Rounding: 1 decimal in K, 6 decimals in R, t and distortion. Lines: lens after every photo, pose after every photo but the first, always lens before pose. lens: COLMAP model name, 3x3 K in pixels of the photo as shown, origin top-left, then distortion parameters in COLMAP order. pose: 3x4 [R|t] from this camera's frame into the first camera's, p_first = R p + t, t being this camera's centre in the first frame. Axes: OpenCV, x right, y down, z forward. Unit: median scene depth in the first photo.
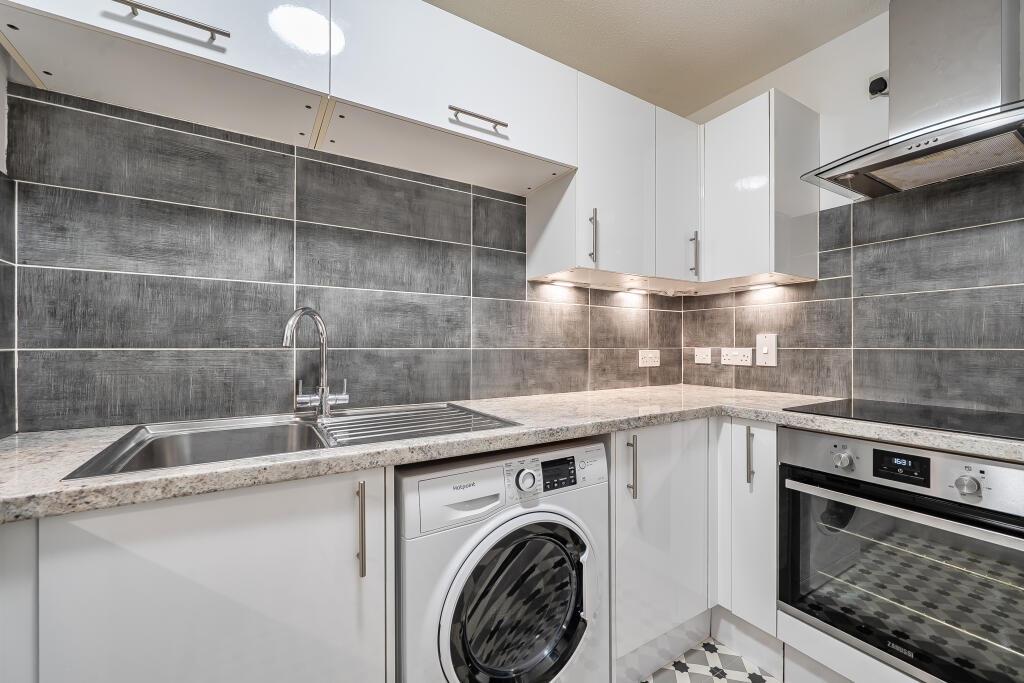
lens RADIAL K [[403.1, 0, 510.0], [0, 403.1, 344.6], [0, 0, 1]] dist [-0.002850, -0.000346]
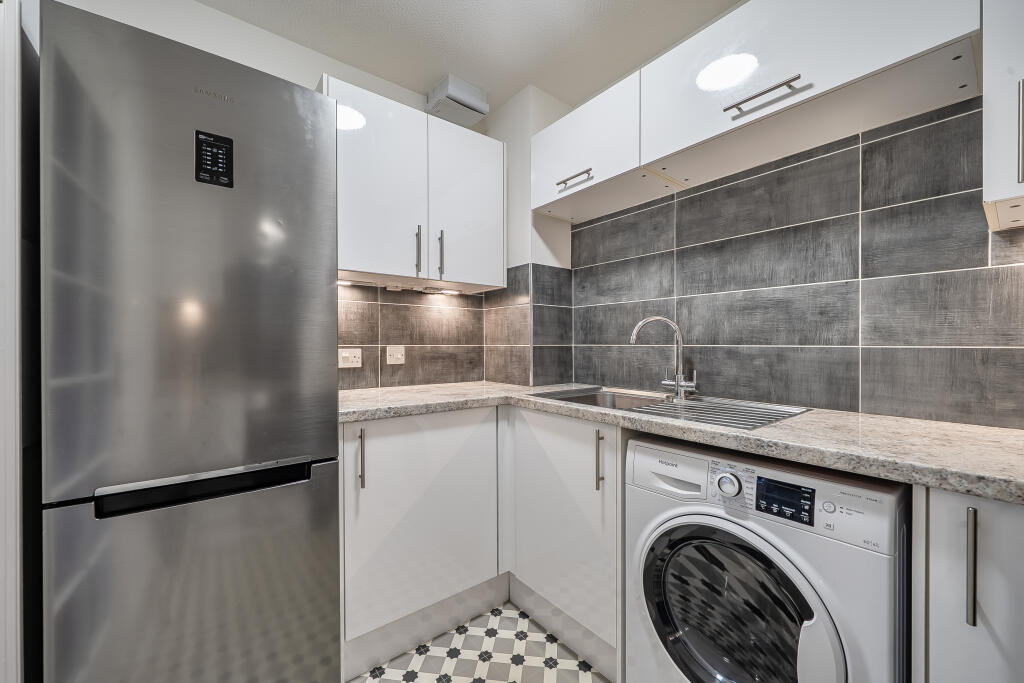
lens RADIAL K [[403.1, 0, 512.4], [0, 403.1, 344.3], [0, 0, 1]] dist [-0.002850, -0.000346]
pose [[0.115039, 0.000531, -0.993361, 0.708444], [0.003396, 0.999994, 0.000928, 0.003722], [0.993355, -0.003480, 0.115037, 0.301651]]
